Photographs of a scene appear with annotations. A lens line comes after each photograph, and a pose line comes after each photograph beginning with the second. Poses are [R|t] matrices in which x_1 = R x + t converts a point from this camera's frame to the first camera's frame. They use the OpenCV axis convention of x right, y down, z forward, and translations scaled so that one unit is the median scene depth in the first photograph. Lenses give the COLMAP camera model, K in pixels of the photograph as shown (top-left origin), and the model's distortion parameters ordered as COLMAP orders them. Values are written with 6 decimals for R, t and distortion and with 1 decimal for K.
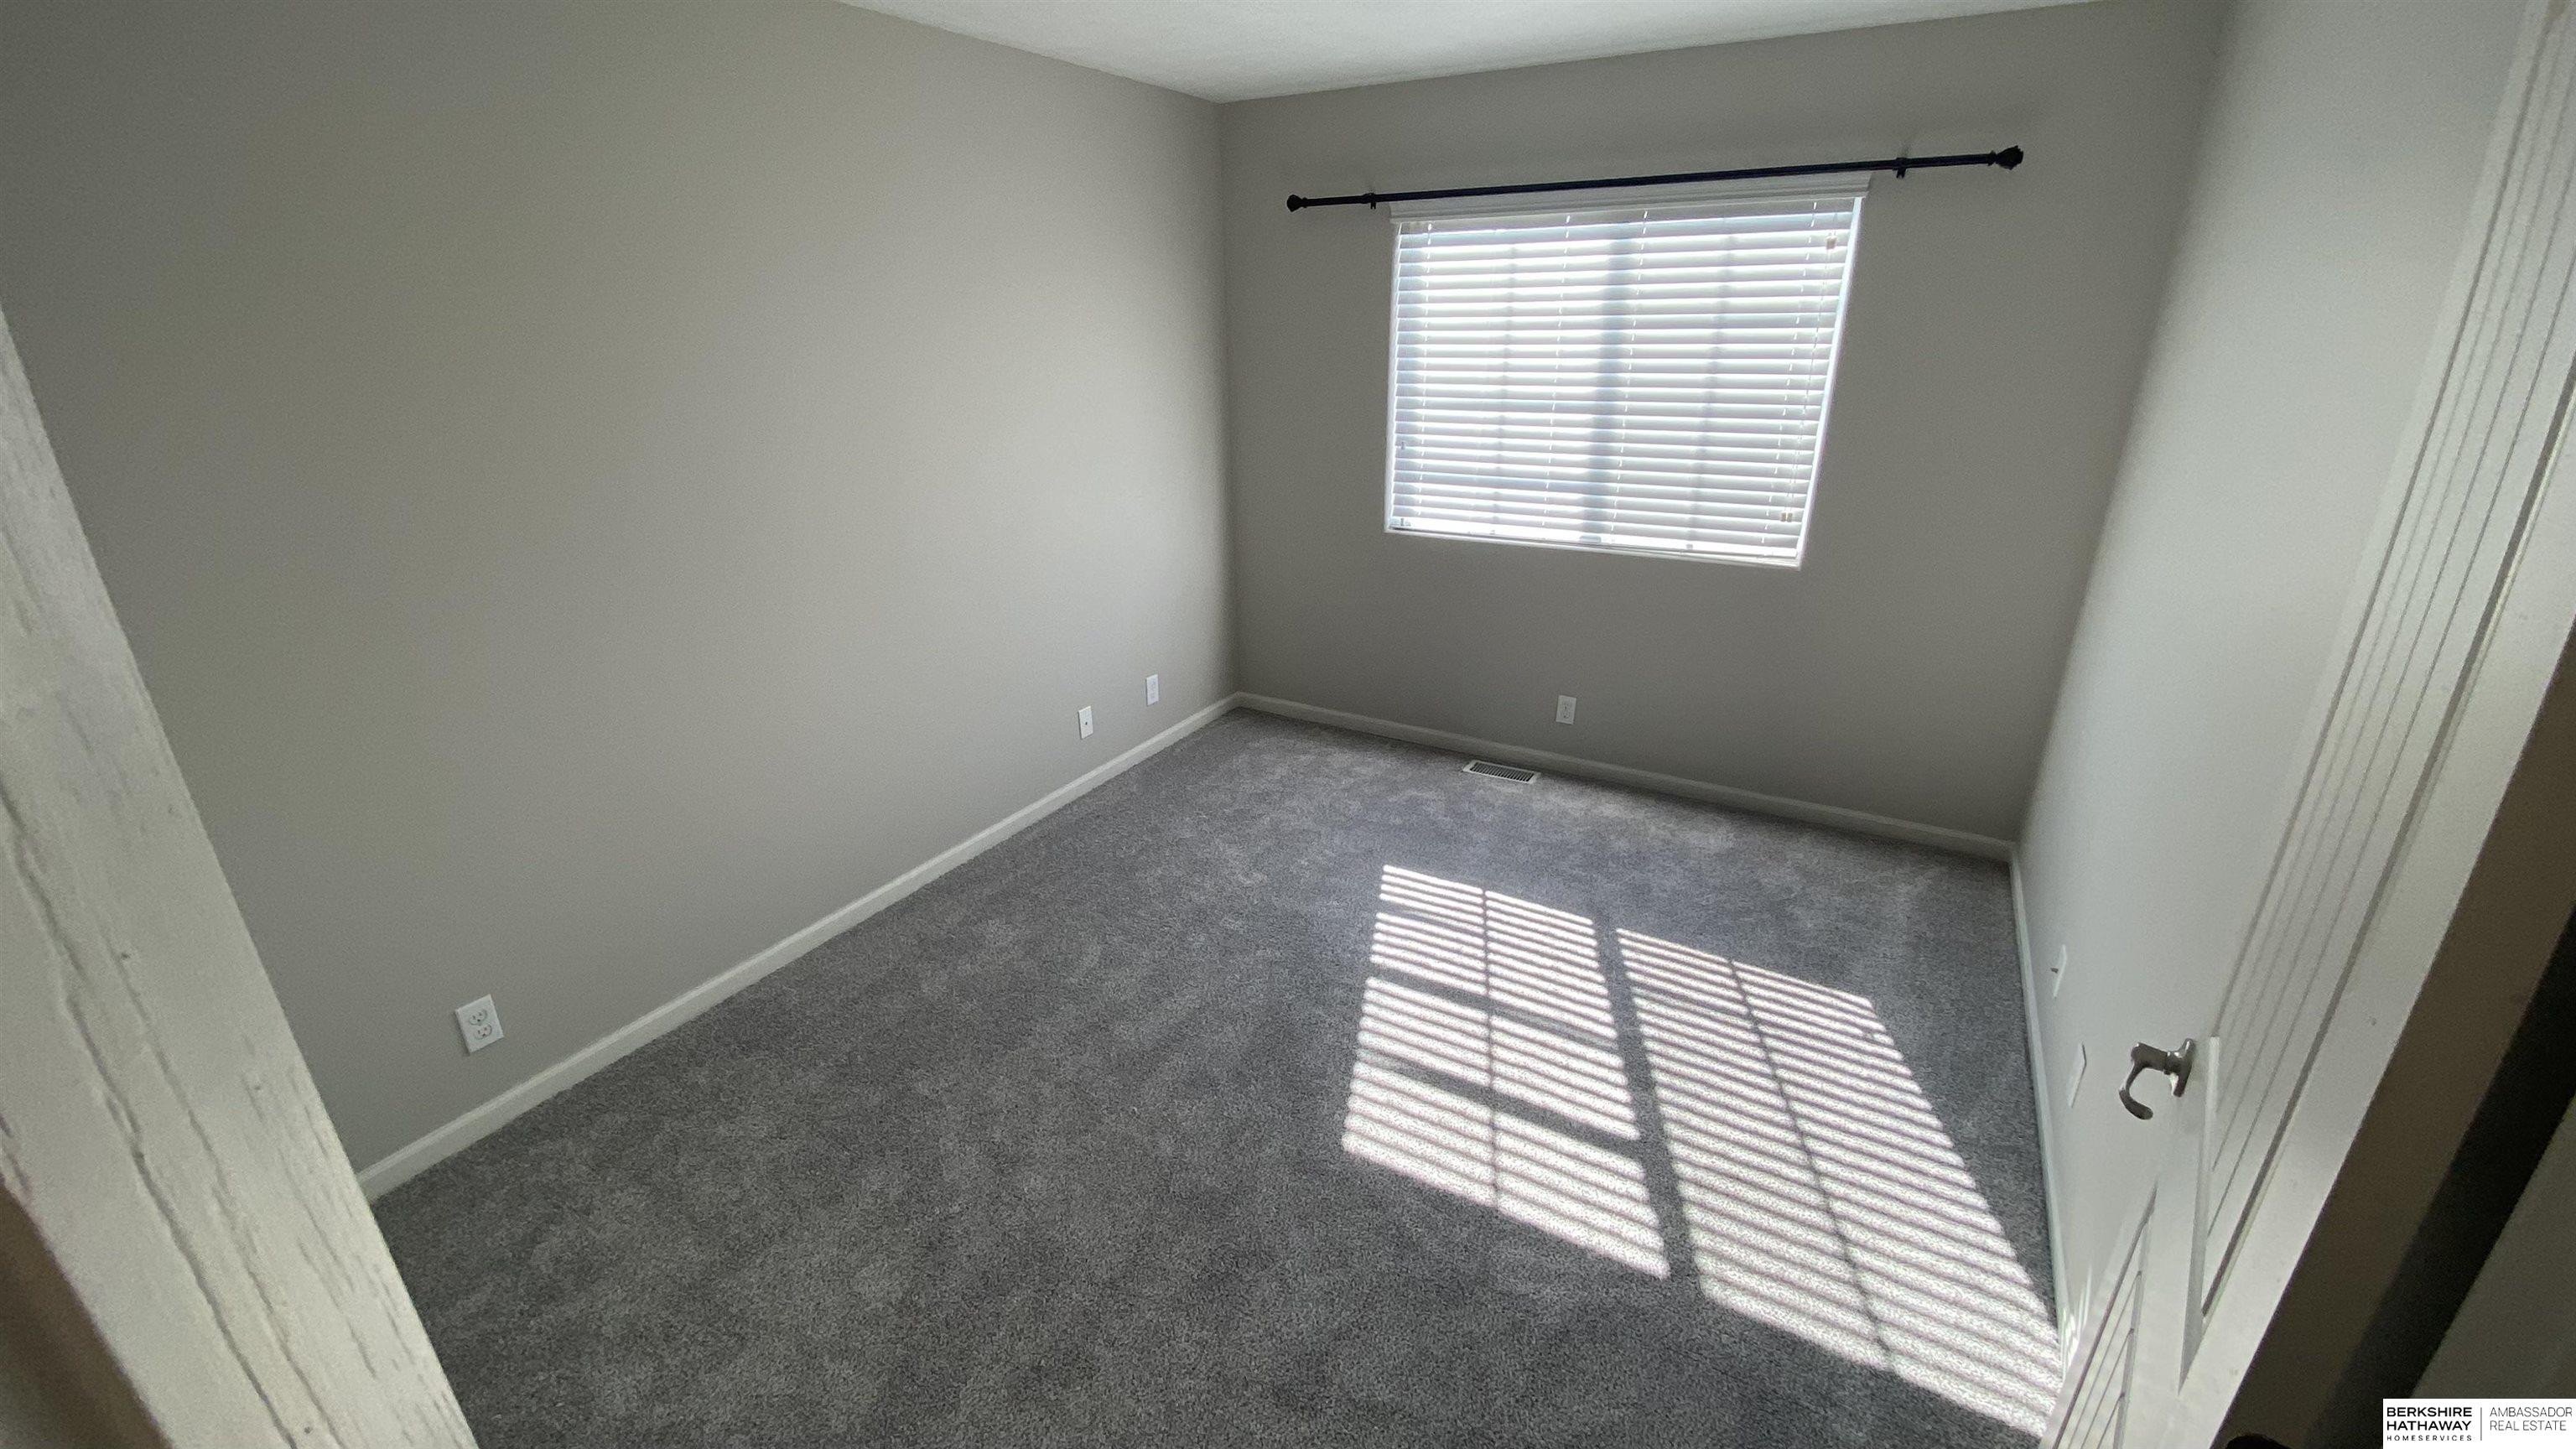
lens RADIAL K [[1082.4, 0, 1288.0], [0, 1082.4, 724.5], [0, 0, 1]] dist [-0.001562, -0.000463]
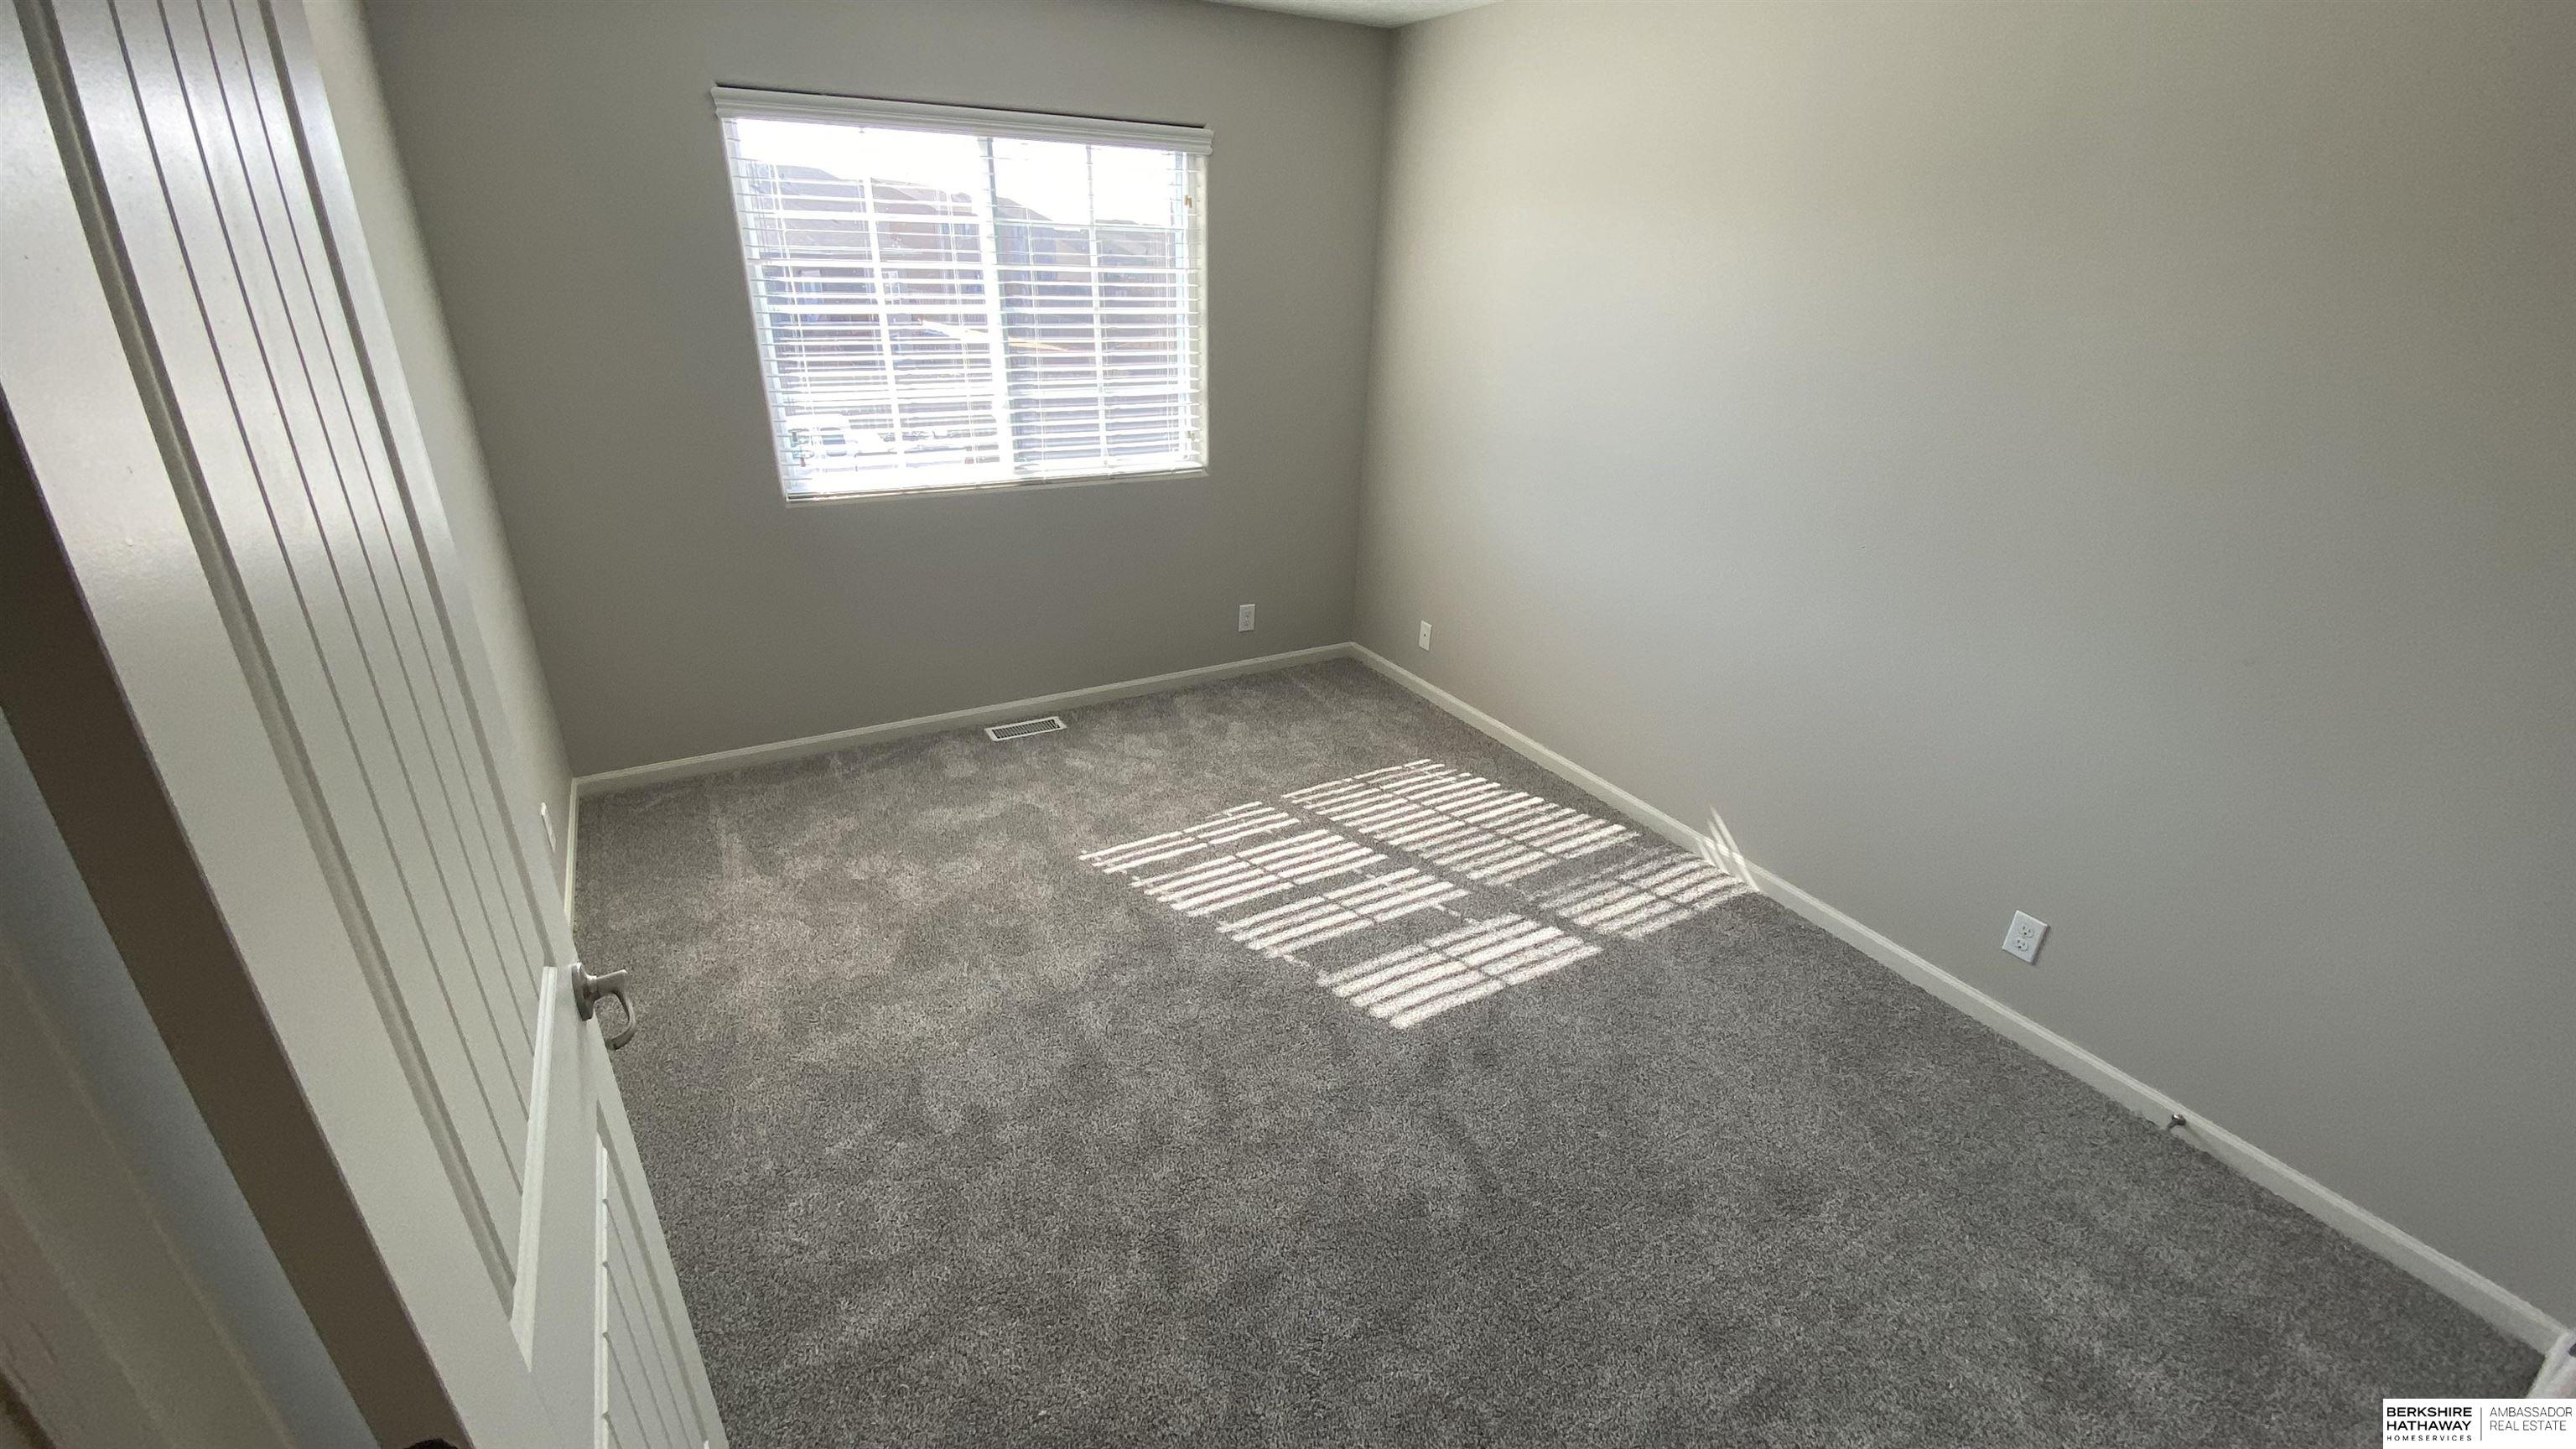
lens RADIAL K [[1082.4, 0, 1288.0], [0, 1082.4, 724.5], [0, 0, 1]] dist [-0.001562, -0.000463]
pose [[0.443157, -0.322814, 0.836303, -0.568627], [0.280540, 0.935993, 0.212636, -0.109956], [-0.851416, 0.140385, 0.505355, 0.375269]]
